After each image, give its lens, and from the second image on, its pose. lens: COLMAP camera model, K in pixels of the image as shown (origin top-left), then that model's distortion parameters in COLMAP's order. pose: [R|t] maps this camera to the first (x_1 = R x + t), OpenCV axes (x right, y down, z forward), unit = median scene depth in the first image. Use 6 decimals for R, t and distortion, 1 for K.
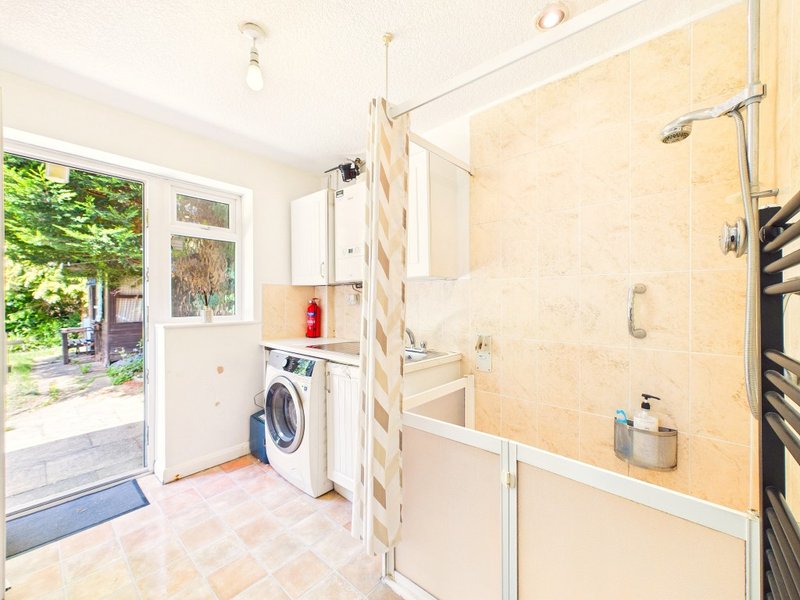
lens RADIAL K [[324.6, 0, 398.0], [0, 324.6, 298.5], [0, 0, 1]] dist [0.001978, -0.000196]
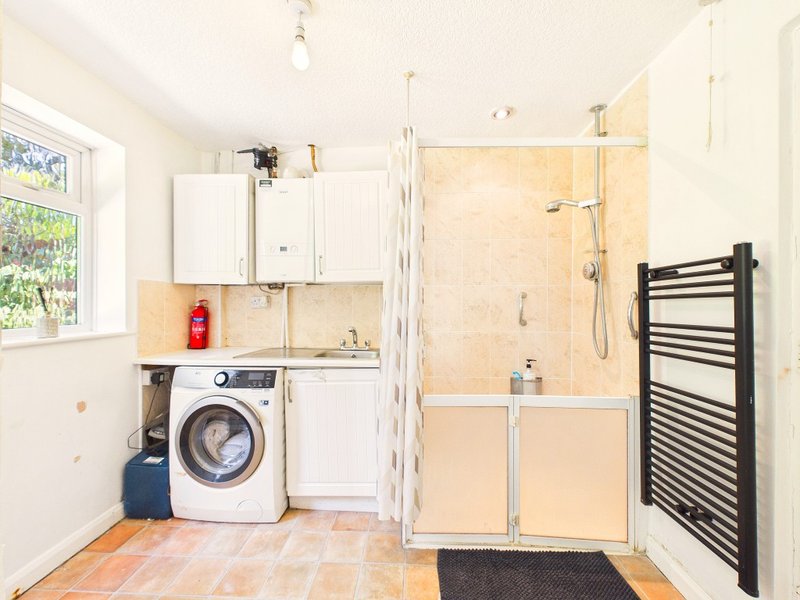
lens RADIAL K [[324.6, 0, 401.3], [0, 324.6, 301.0], [0, 0, 1]] dist [0.001978, -0.000196]
pose [[0.778862, 0.002379, 0.627191, -0.541348], [-0.003226, 0.999995, 0.000213, 0.000471], [-0.627187, -0.002189, 0.778865, 0.082754]]
